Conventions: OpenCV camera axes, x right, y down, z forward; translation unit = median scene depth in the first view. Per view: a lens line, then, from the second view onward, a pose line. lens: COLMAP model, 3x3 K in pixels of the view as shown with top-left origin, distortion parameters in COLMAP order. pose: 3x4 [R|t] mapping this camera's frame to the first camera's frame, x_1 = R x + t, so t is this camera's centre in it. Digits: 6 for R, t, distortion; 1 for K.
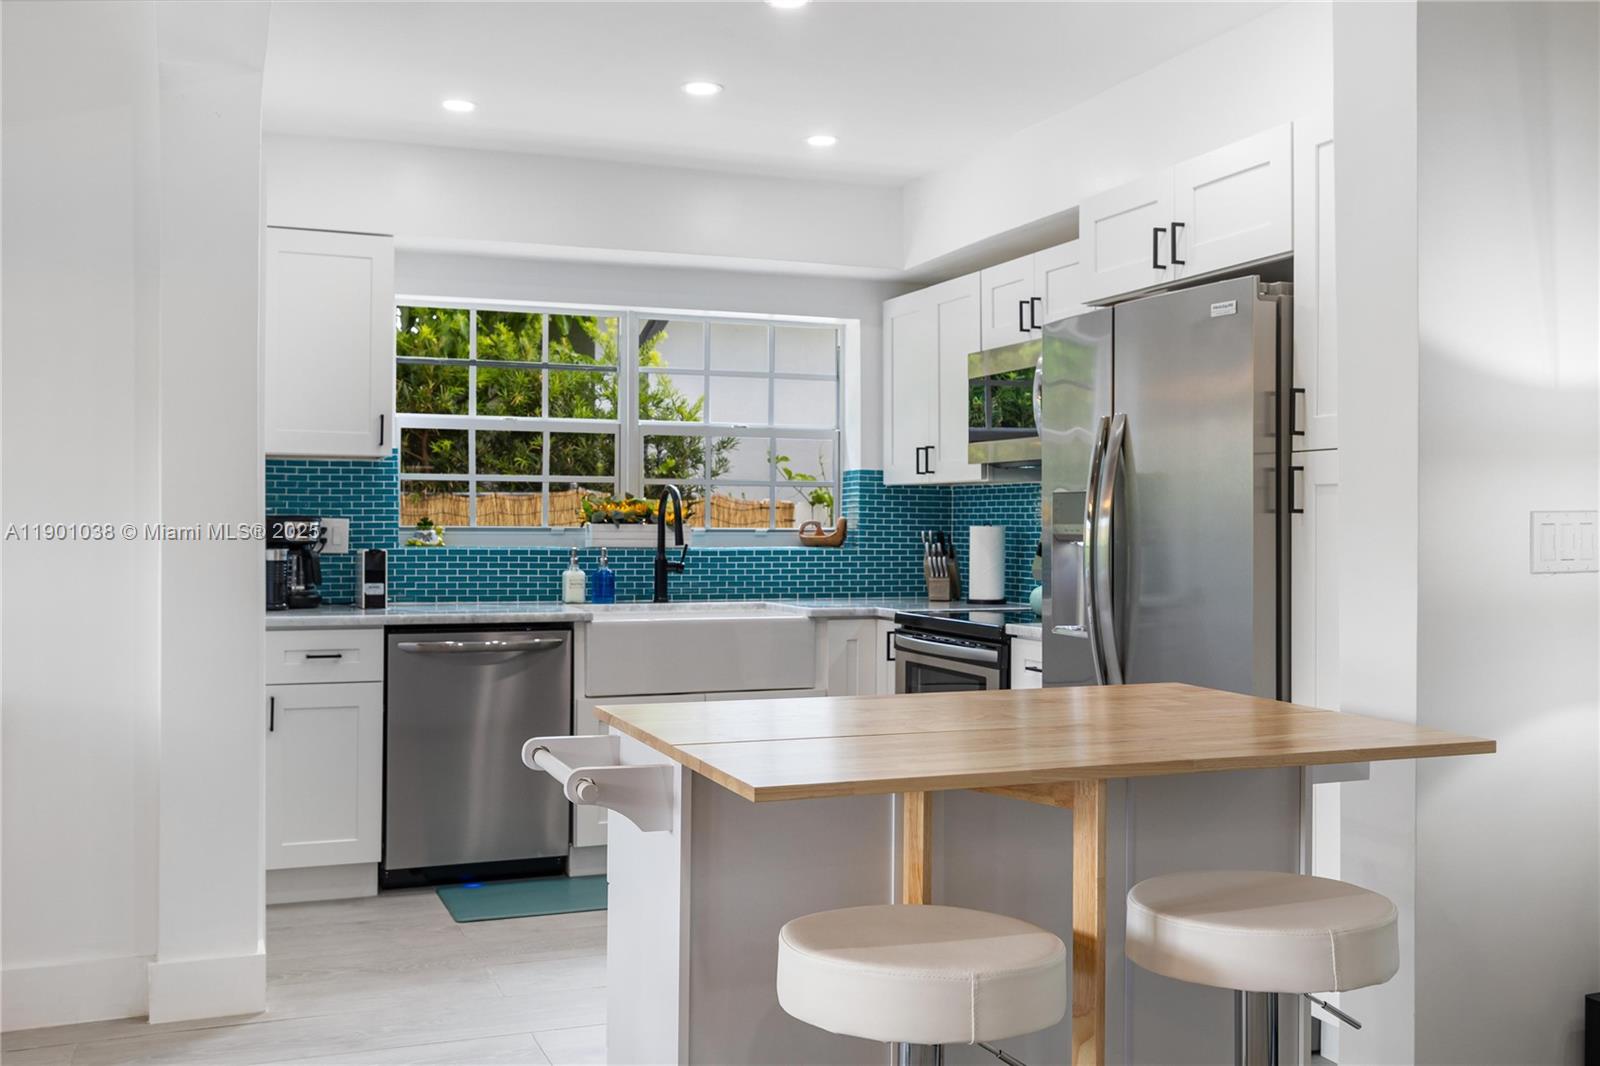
lens RADIAL K [[1549.7, 0, 800.2], [0, 1549.7, 531.9], [0, 0, 1]] dist [0.003402, 0.000000]
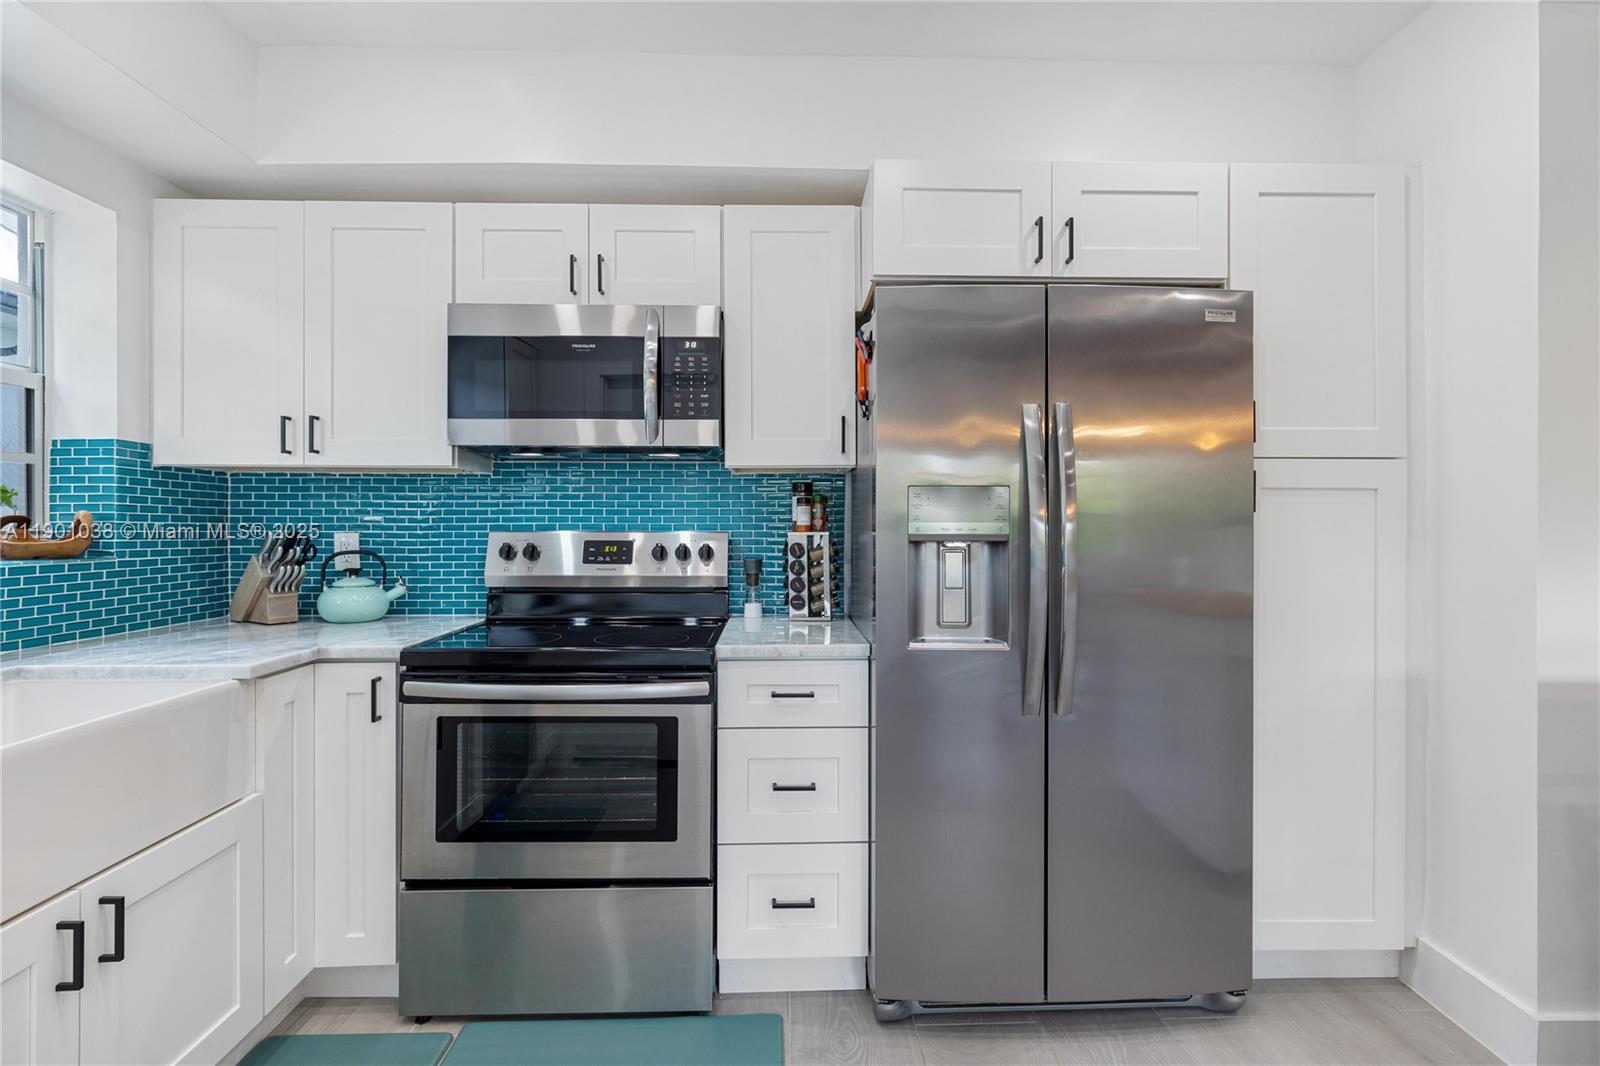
lens RADIAL K [[813.4, 0, 800.3], [0, 813.4, 522.3], [0, 0, 1]] dist [0.000525, 0.000108]
pose [[0.338692, -0.001744, 0.940896, -0.188896], [0.003722, 0.999993, 0.000514, -0.003933], [-0.940890, 0.003328, 0.338696, 0.608916]]
